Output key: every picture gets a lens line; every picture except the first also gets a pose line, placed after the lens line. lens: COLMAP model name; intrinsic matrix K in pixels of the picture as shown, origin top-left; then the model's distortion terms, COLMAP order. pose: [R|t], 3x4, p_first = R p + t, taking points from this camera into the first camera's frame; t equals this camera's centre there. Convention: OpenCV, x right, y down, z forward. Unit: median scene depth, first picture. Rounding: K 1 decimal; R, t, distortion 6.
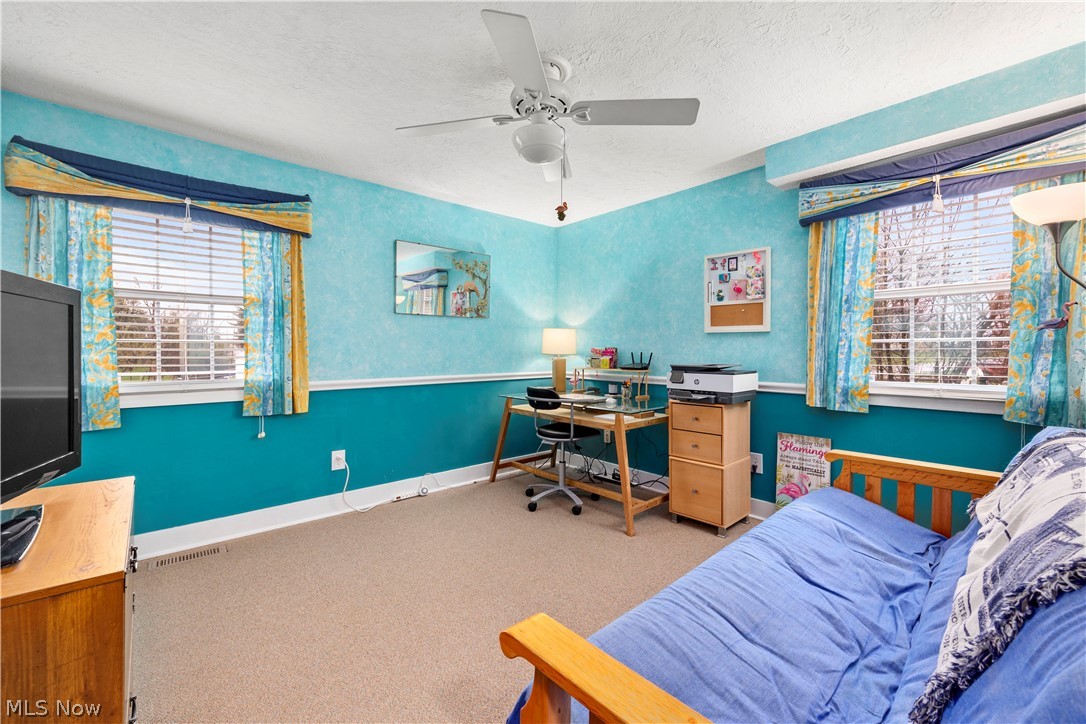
lens RADIAL K [[445.5, 0, 543.5], [0, 445.5, 348.8], [0, 0, 1]] dist [-0.000017, -0.000014]
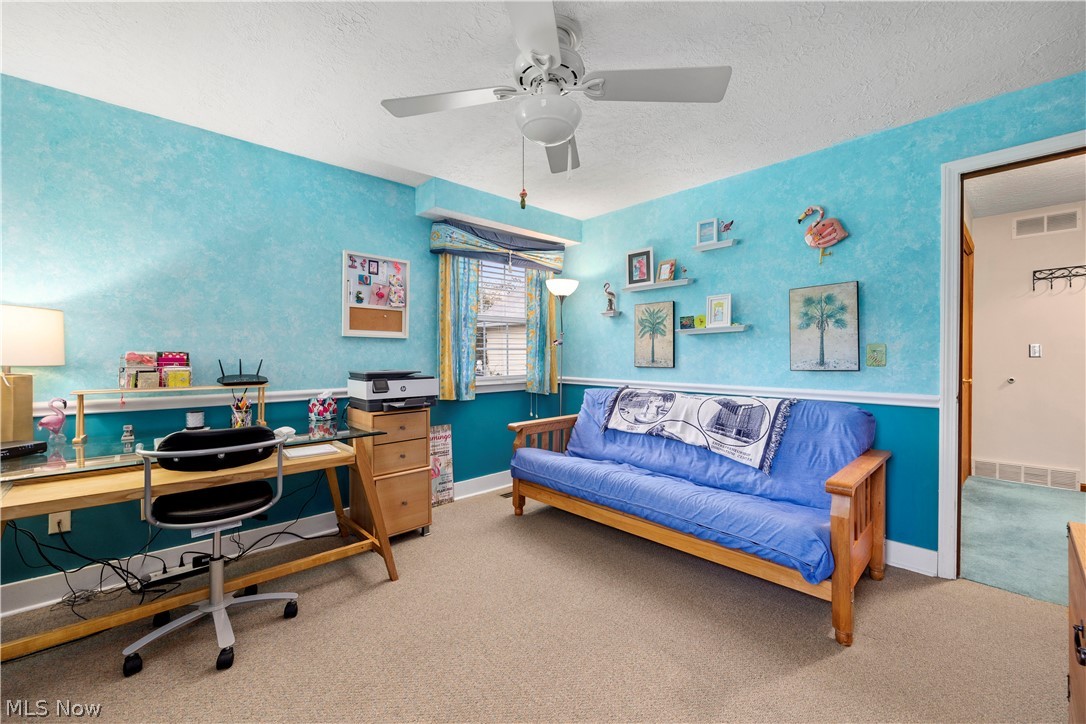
lens RADIAL K [[445.5, 0, 543.5], [0, 445.5, 348.8], [0, 0, 1]] dist [-0.000017, -0.000014]
pose [[-0.021771, 0.011261, 0.999700, -0.556742], [-0.003149, 0.999931, -0.011332, -0.001678], [-0.999758, -0.003395, -0.021735, 0.645724]]
